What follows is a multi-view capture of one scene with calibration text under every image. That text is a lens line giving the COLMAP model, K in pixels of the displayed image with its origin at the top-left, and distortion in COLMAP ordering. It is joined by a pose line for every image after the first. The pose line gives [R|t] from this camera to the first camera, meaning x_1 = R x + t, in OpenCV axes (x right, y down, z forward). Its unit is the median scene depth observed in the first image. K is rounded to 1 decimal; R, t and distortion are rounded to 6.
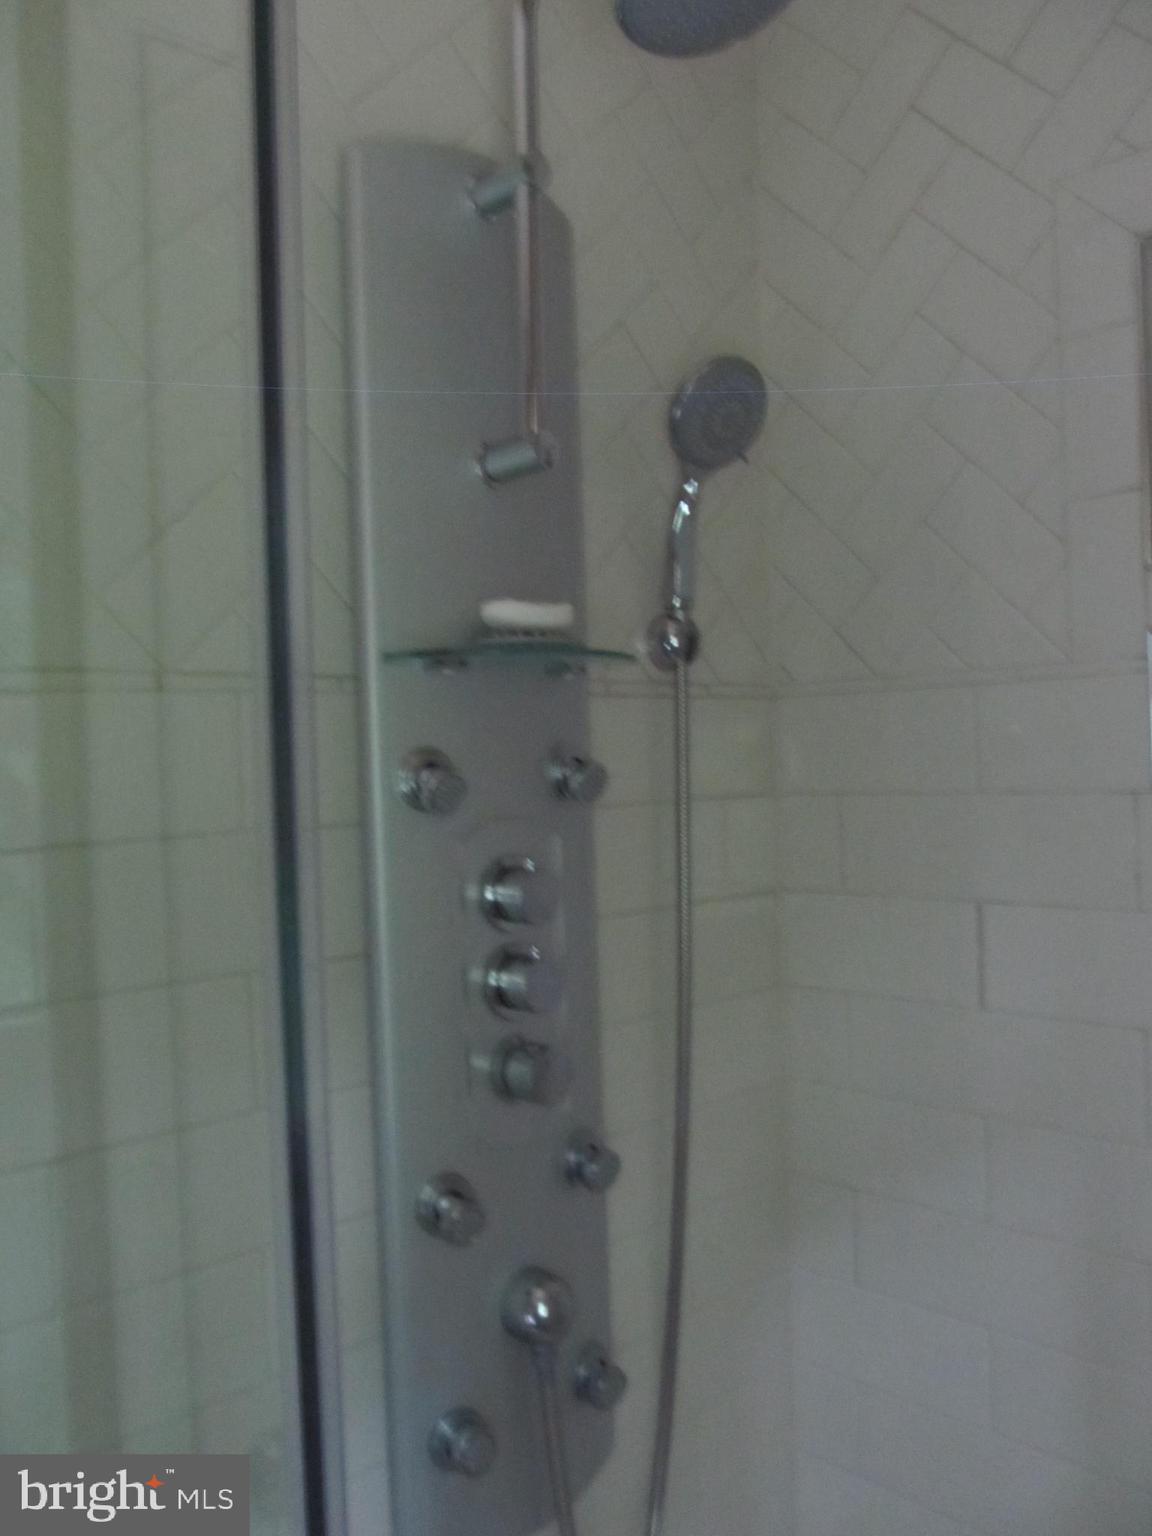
lens RADIAL K [[1270.4, 0, 576.0], [0, 1270.4, 768.0], [0, 0, 1]] dist [-0.067488, 0.022262]
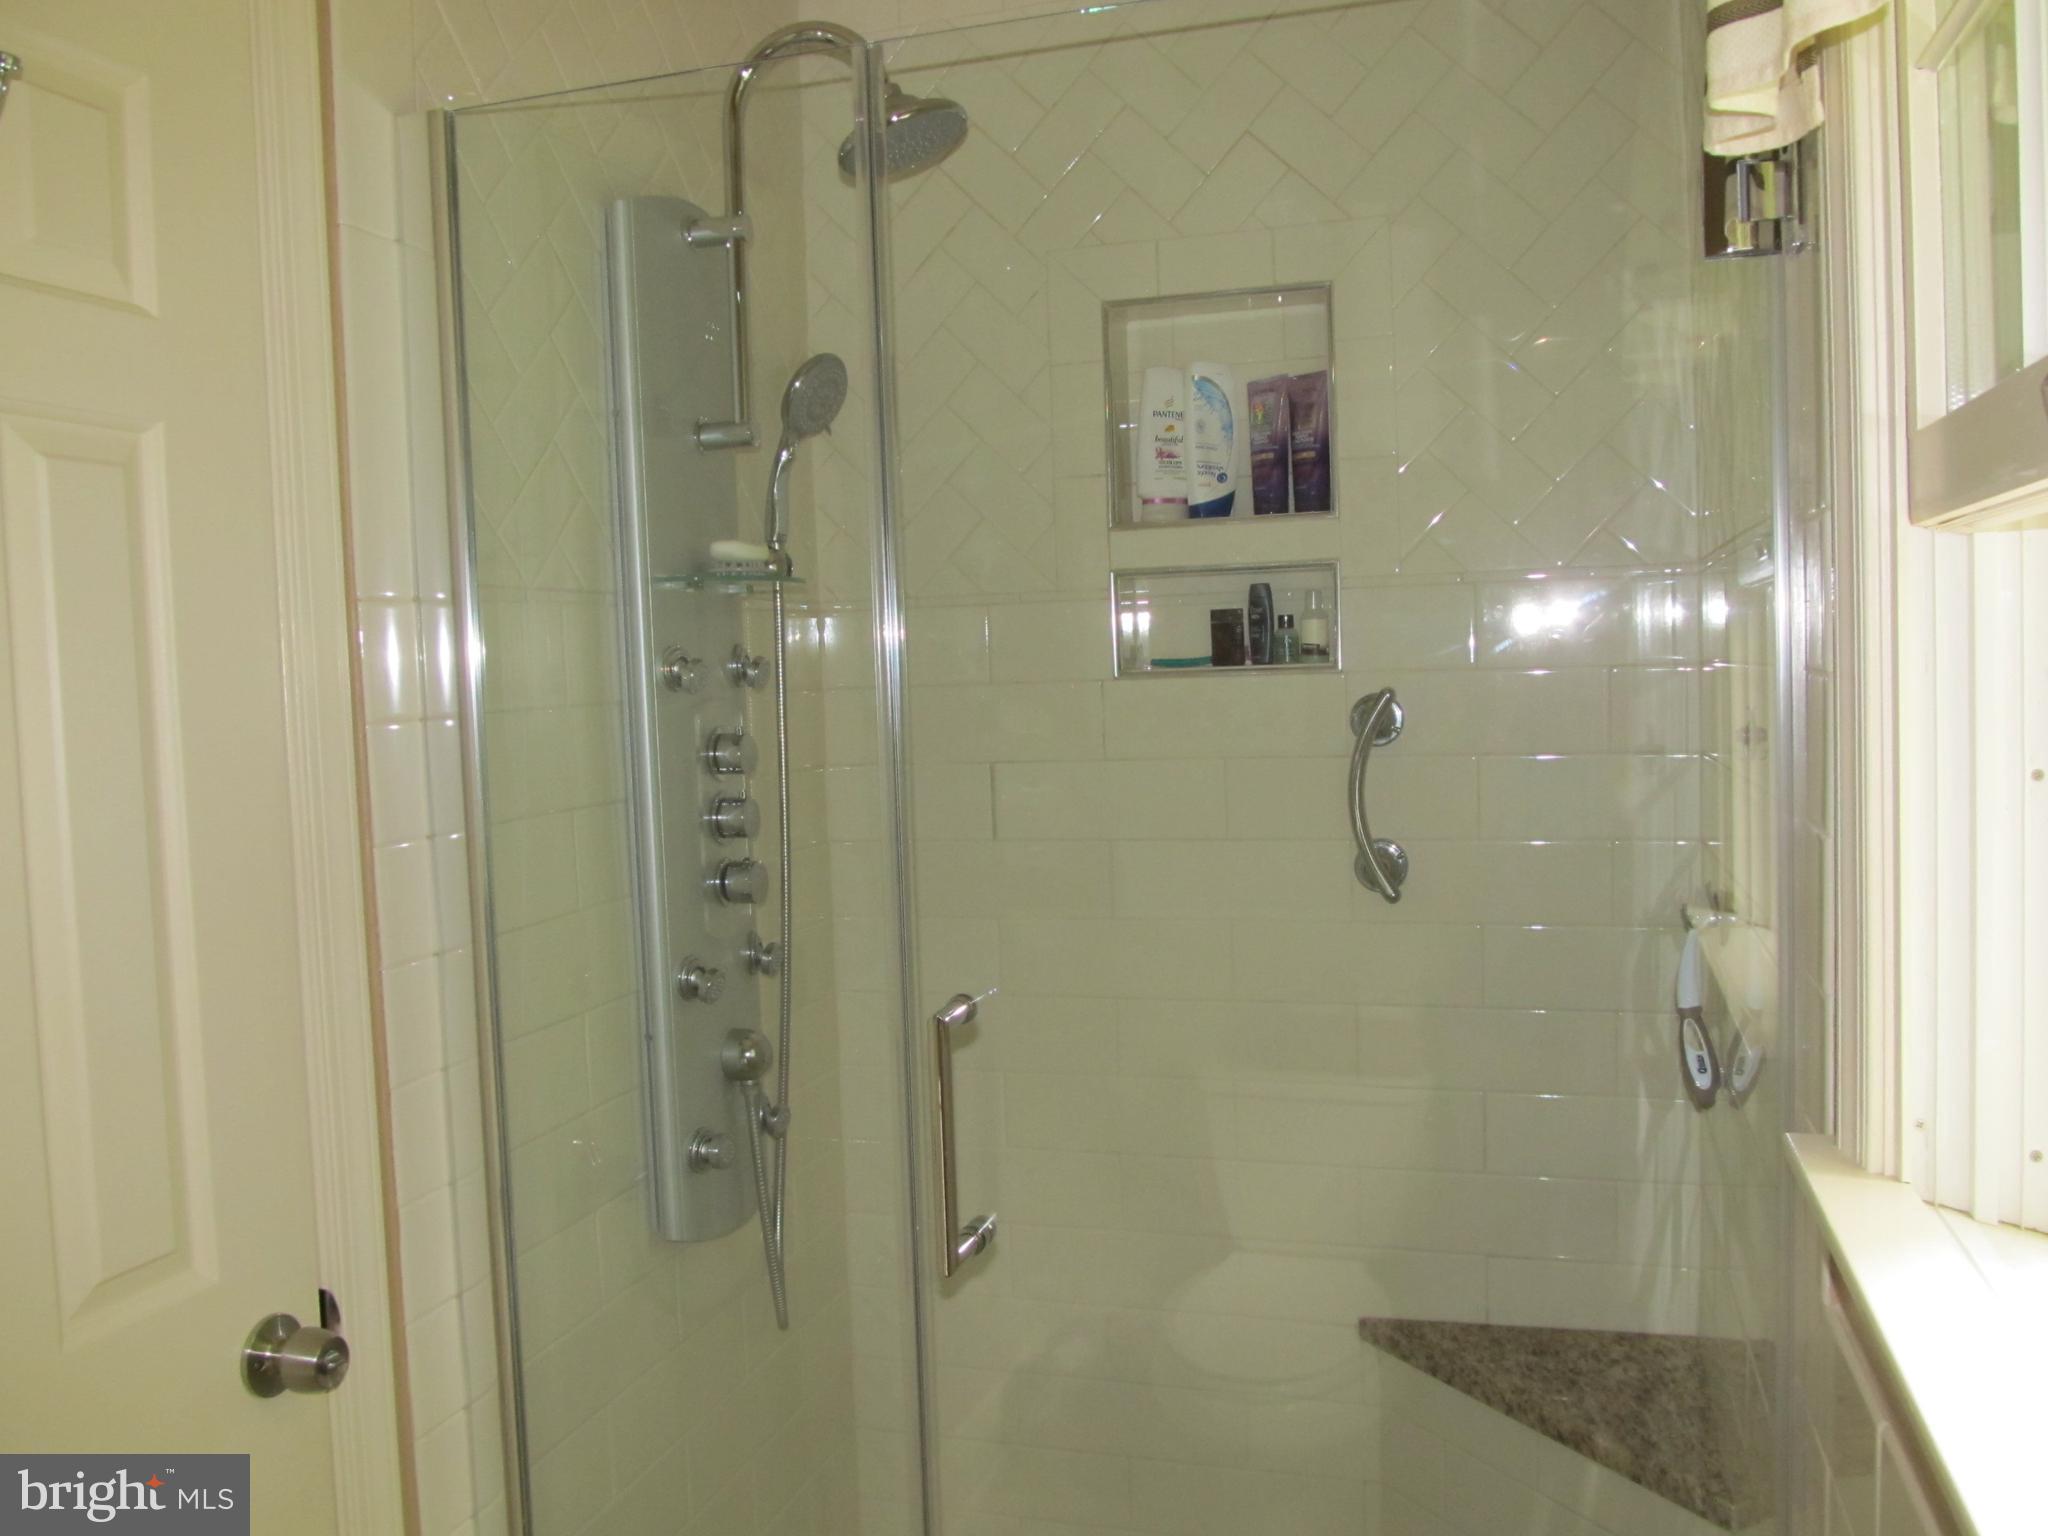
lens RADIAL K [[1693.9, 0, 1024.0], [0, 1693.9, 768.0], [0, 0, 1]] dist [-0.067488, 0.022262]
pose [[0.857227, -0.014140, 0.514744, -0.701221], [-0.012185, 0.998786, 0.047730, 0.021738], [-0.514794, -0.047187, 0.856014, -0.722897]]
